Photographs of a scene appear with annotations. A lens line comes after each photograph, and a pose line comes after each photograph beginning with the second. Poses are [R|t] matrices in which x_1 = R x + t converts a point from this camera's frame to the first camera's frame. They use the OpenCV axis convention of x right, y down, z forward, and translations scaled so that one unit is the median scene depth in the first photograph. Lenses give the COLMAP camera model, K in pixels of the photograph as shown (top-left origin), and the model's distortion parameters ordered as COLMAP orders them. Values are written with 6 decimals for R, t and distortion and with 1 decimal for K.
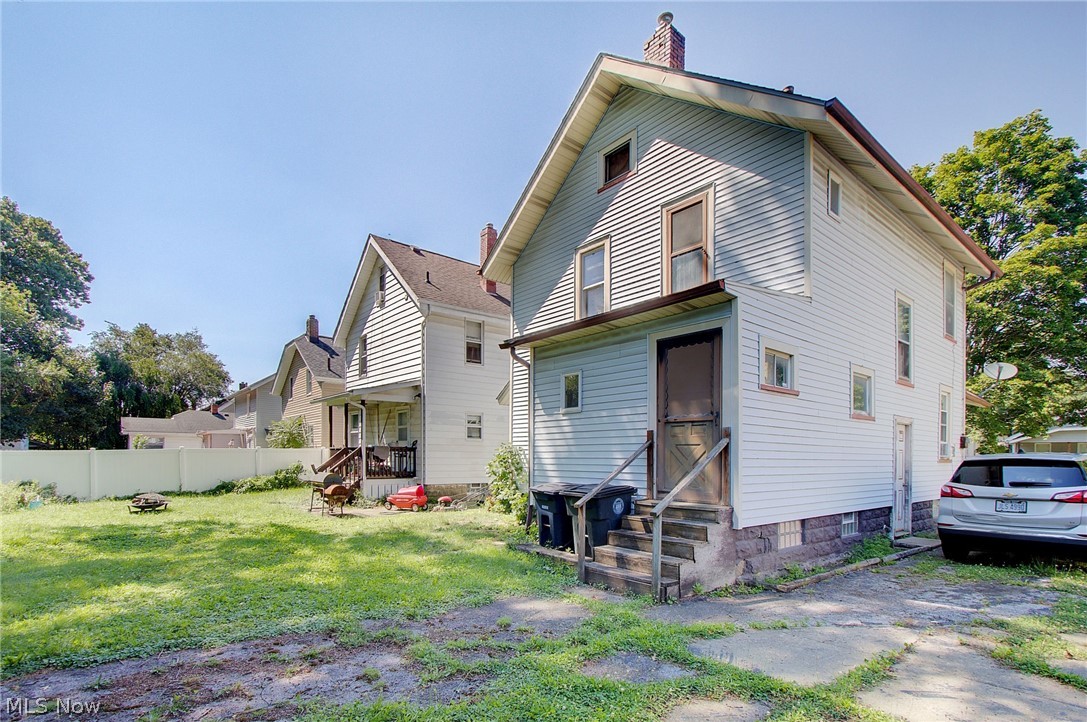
lens RADIAL K [[524.7, 0, 543.5], [0, 524.7, 361.0], [0, 0, 1]] dist [0.000314, 0.000208]
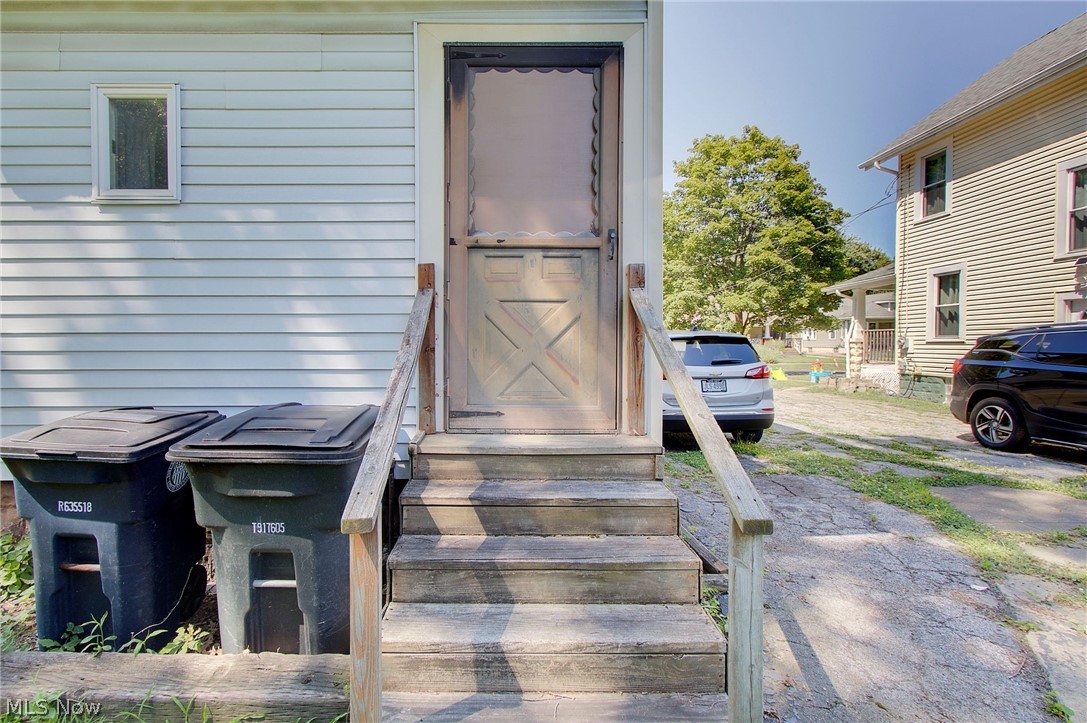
lens RADIAL K [[557.0, 0, 498.3], [0, 557.0, 319.1], [0, 0, 1]] dist [-0.001800, -0.000514]
pose [[0.645629, 0.021023, 0.763362, -0.078243], [-0.131627, 0.987723, 0.084125, 0.125114], [-0.752221, -0.154793, 0.640470, 0.651816]]
